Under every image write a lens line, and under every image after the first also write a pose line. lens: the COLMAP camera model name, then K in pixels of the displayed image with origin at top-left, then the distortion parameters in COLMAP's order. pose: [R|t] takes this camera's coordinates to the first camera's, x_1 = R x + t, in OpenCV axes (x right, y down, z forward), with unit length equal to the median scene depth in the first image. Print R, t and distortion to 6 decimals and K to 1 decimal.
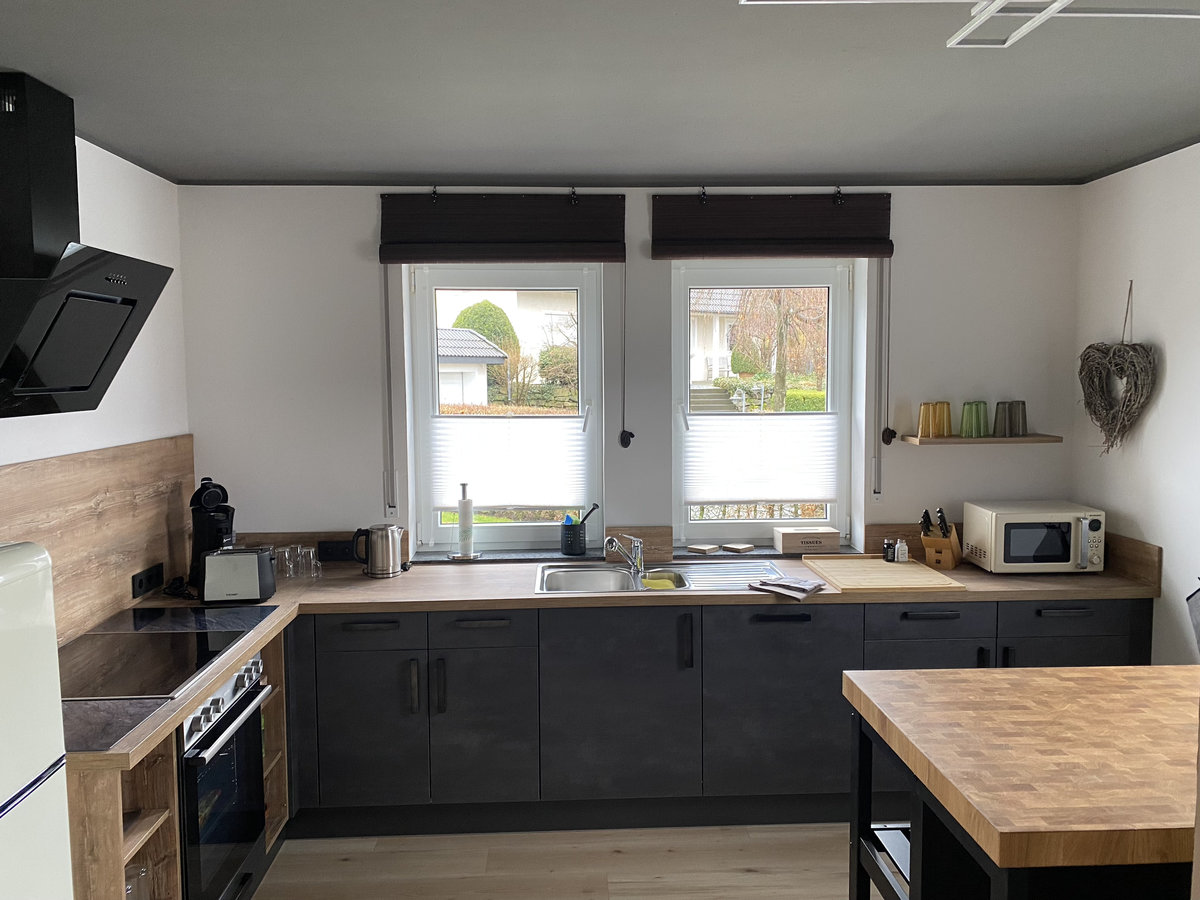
lens RADIAL K [[915.9, 0, 597.7], [0, 915.9, 446.6], [0, 0, 1]] dist [0.004899, 0.002285]
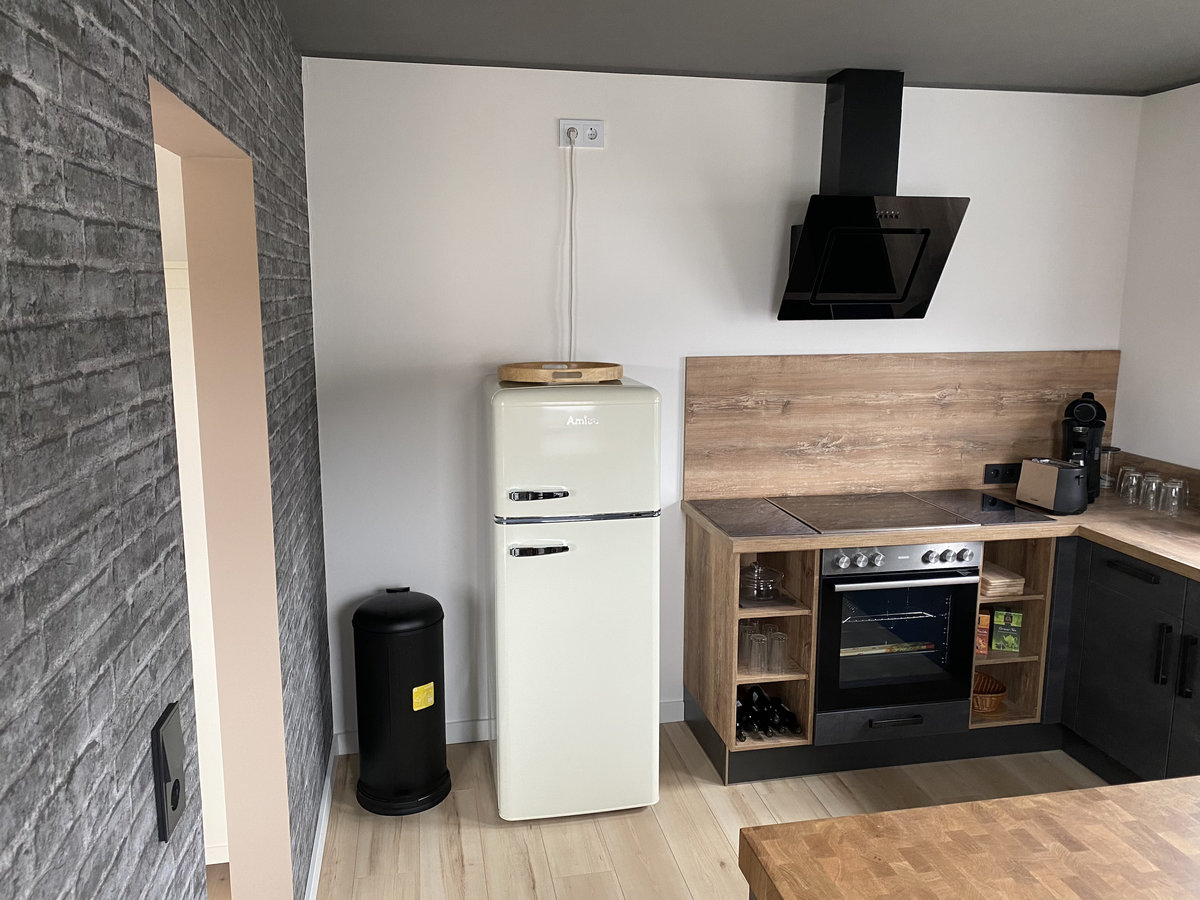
lens RADIAL K [[915.9, 0, 597.5], [0, 915.9, 450.2], [0, 0, 1]] dist [0.004899, 0.002285]
pose [[0.149847, 0.186286, -0.971001, 0.582853], [-0.088081, 0.980700, 0.174553, -0.039670], [0.984778, 0.059371, 0.163364, 0.334221]]
